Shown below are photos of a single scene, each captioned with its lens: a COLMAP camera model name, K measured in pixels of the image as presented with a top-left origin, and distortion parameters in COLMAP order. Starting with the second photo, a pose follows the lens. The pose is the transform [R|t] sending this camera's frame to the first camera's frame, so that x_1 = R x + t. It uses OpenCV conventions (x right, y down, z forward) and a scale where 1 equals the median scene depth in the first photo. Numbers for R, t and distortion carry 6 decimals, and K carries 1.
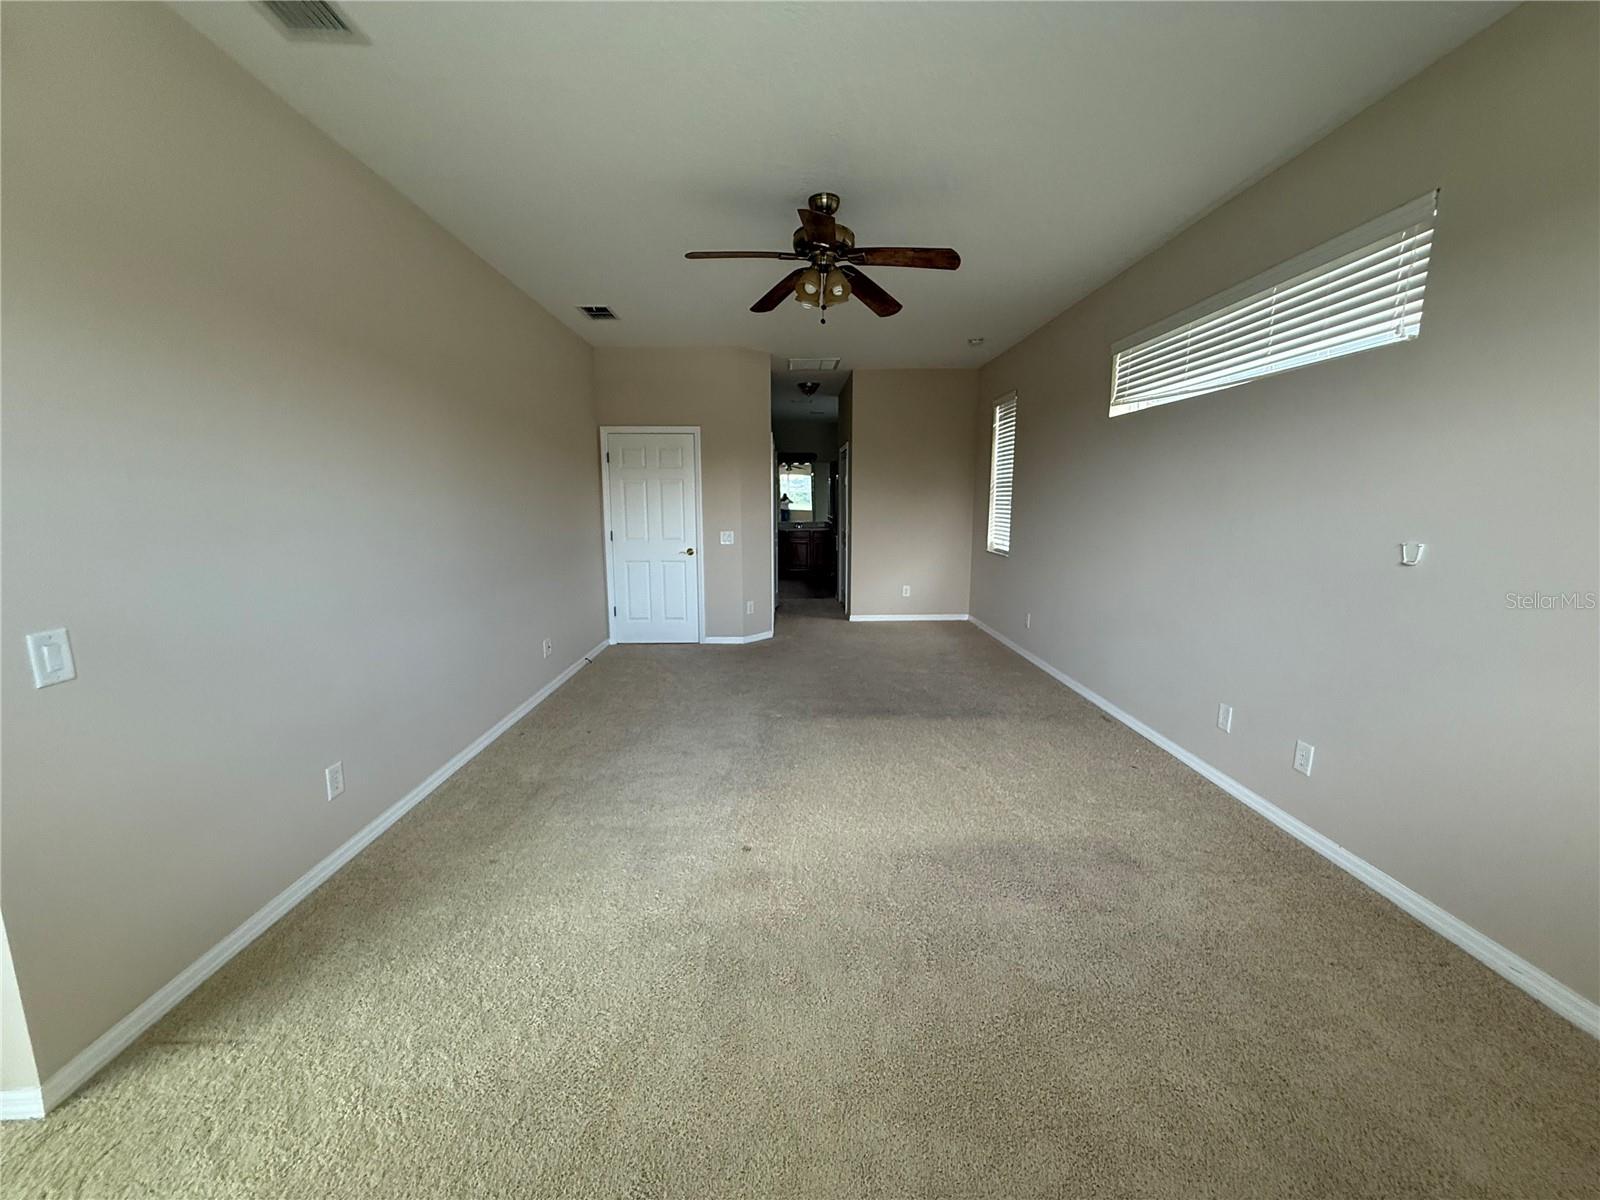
lens RADIAL K [[635.5, 0, 800.0], [0, 635.5, 600.0], [0, 0, 1]] dist [-0.000906, -0.000244]
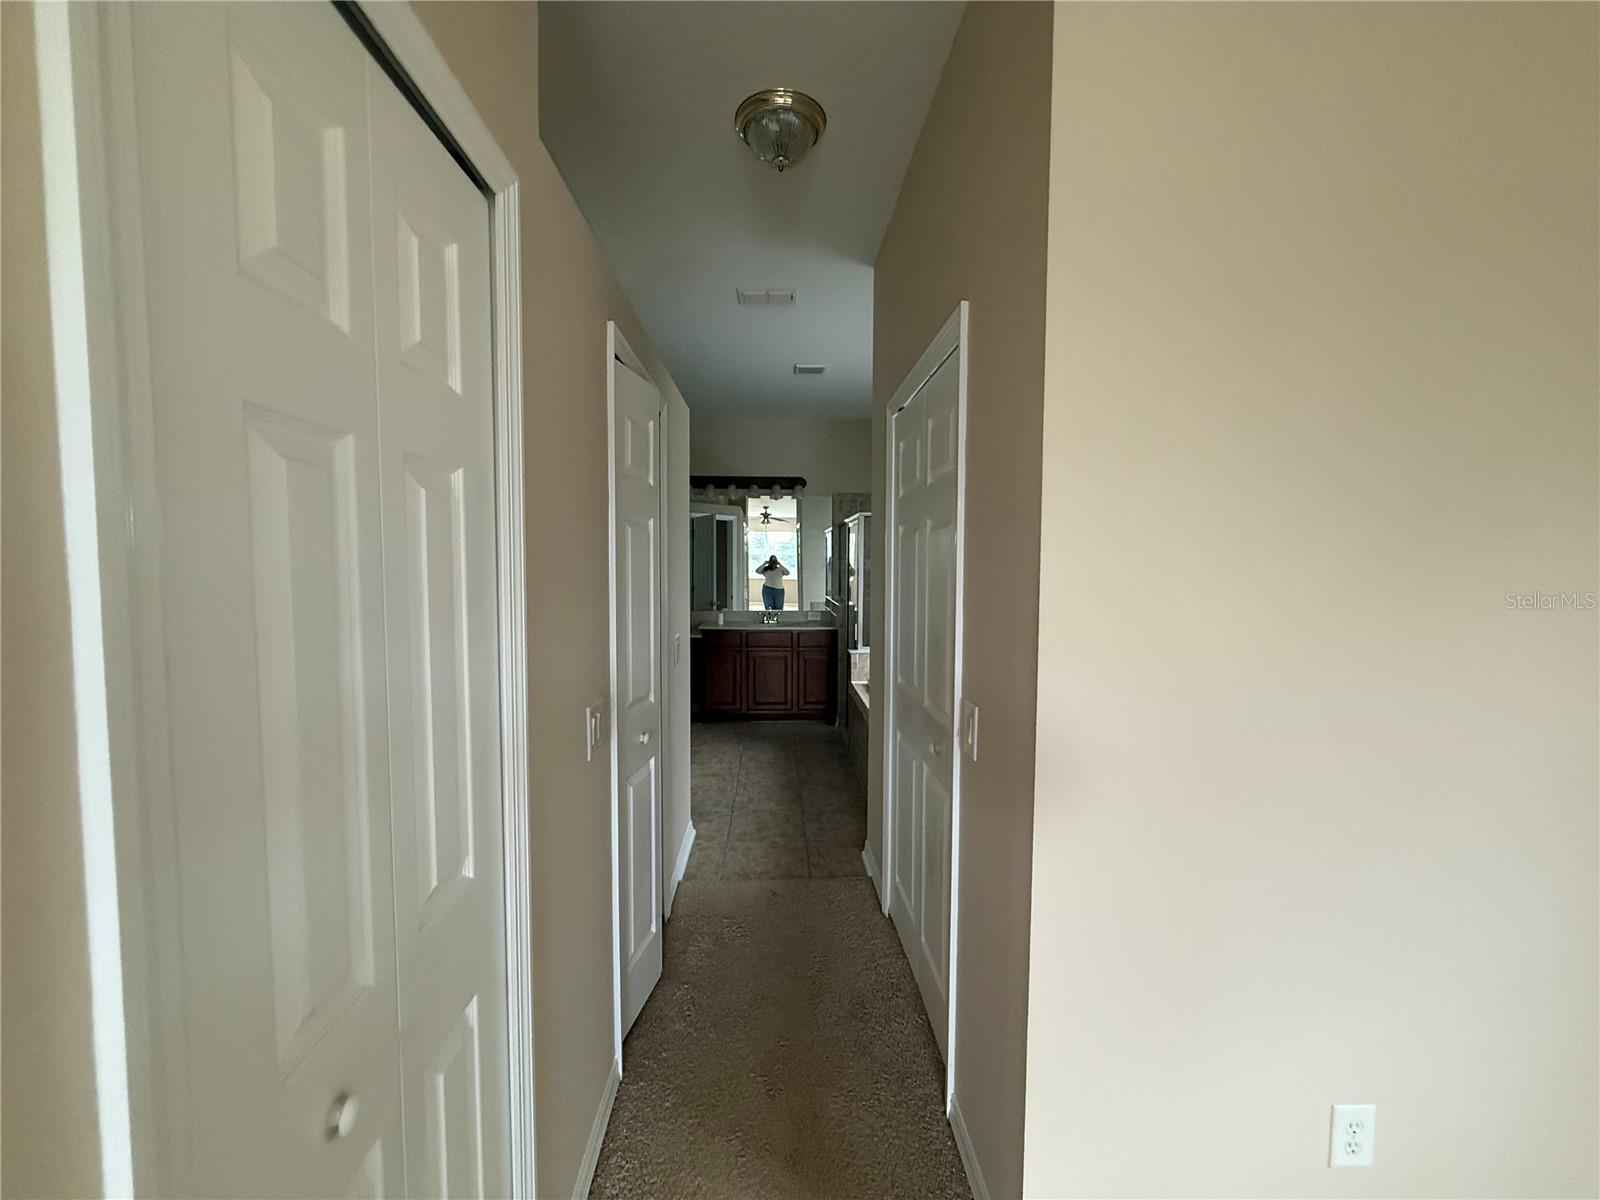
lens RADIAL K [[635.3, 0, 800.0], [0, 635.3, 600.0], [0, 0, 1]] dist [-0.000225, -0.000086]
pose [[0.999712, 0.004666, 0.023544, 0.010815], [-0.002369, 0.995315, -0.096657, -0.087409], [-0.023884, 0.096574, 0.995039, 0.516808]]
